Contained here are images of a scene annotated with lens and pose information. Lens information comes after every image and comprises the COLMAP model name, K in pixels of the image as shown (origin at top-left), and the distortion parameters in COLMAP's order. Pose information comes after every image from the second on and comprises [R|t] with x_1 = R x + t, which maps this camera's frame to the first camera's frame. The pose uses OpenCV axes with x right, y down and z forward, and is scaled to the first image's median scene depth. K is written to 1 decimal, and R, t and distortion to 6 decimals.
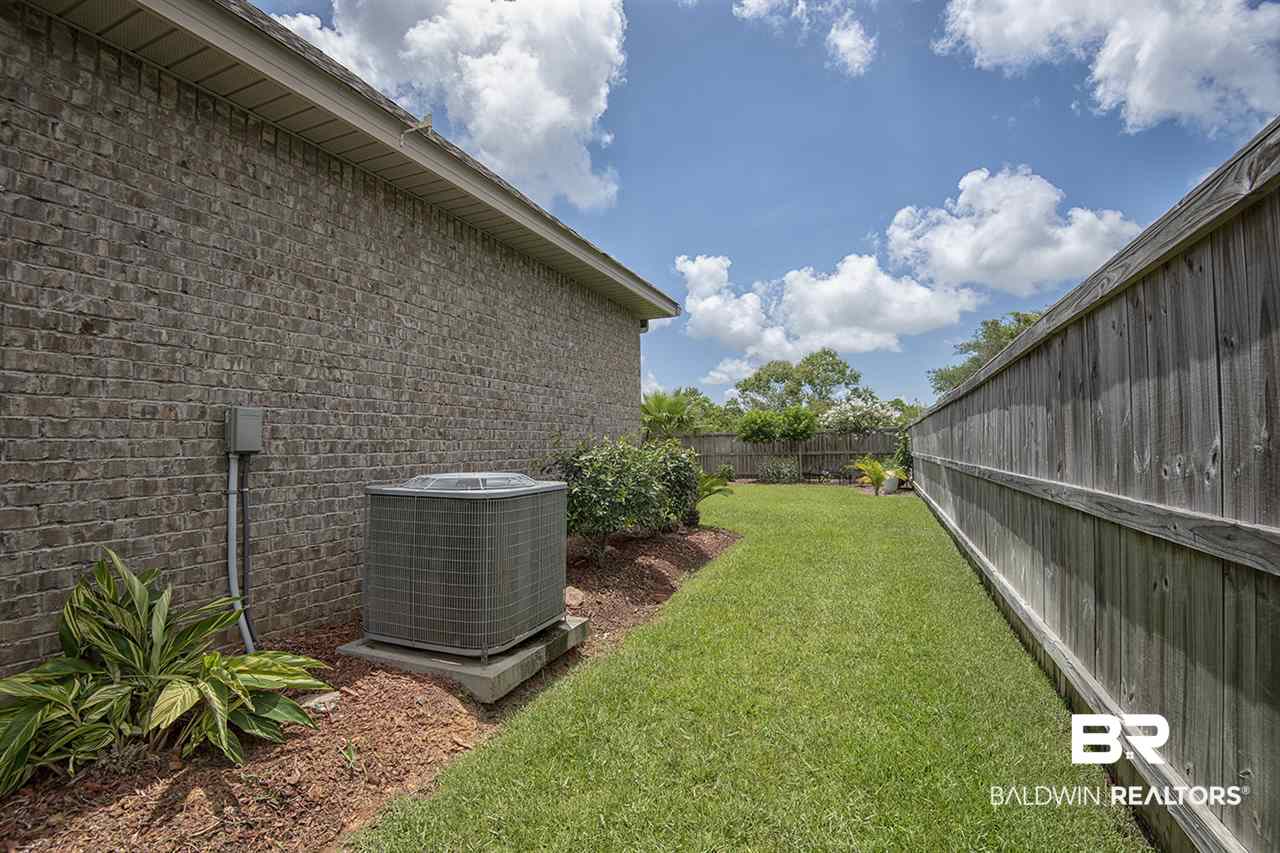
lens RADIAL K [[578.2, 0, 640.0], [0, 578.2, 426.5], [0, 0, 1]] dist [0.096846, 0.000003]
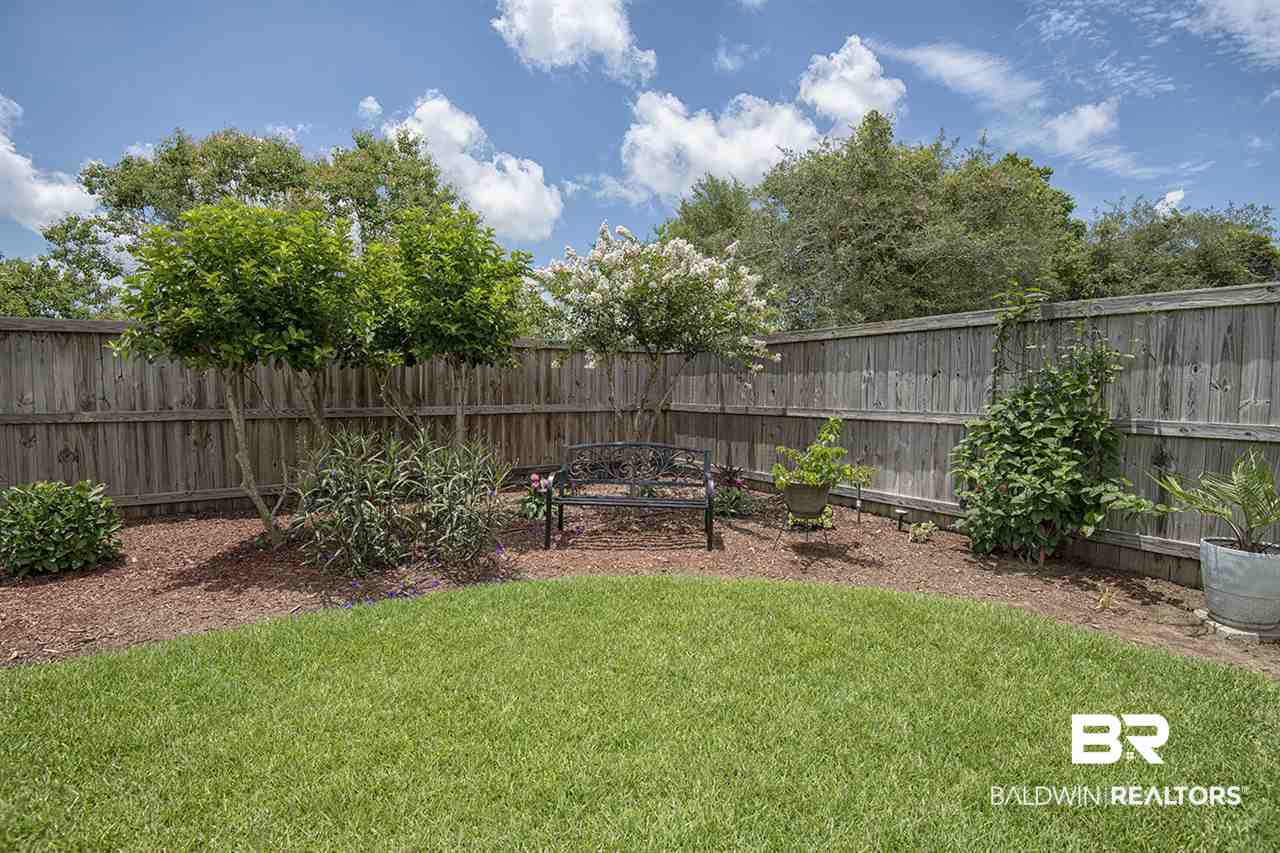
lens RADIAL K [[605.5, 0, 640.0], [0, 605.5, 426.5], [0, 0, 1]] dist [0.001662, -0.029965]
pose [[0.581109, -0.032250, 0.813186, 0.103953], [-0.037462, 0.997095, 0.066314, 0.029362], [-0.812963, -0.068999, 0.578213, 0.743678]]
